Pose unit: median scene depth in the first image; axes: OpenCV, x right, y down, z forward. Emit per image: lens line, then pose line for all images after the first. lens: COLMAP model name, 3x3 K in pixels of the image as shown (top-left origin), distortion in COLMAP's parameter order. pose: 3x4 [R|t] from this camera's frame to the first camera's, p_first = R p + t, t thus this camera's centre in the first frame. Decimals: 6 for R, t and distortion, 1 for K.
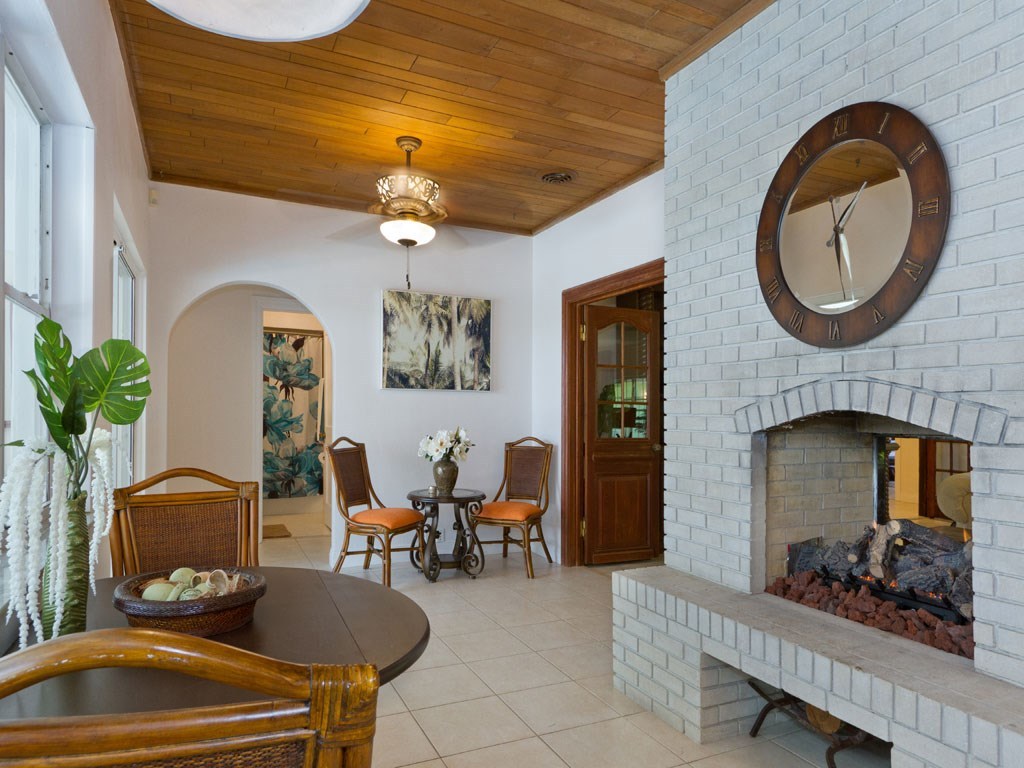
lens RADIAL K [[649.4, 0, 503.4], [0, 649.4, 415.0], [0, 0, 1]] dist [0.005741, 0.005089]
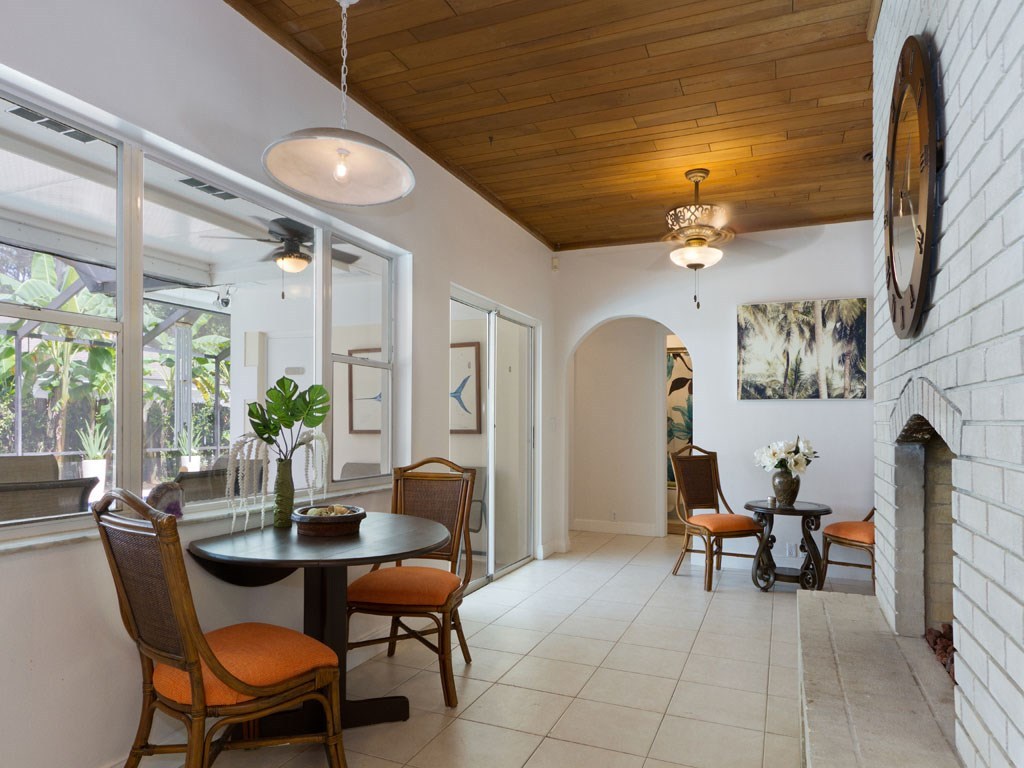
lens RADIAL K [[649.4, 0, 507.6], [0, 649.4, 424.4], [0, 0, 1]] dist [0.005741, 0.005089]
pose [[0.664190, -0.005764, -0.747542, 0.345381], [-0.000244, 0.999969, -0.007928, 0.006338], [0.747564, 0.005448, 0.664167, 0.032967]]
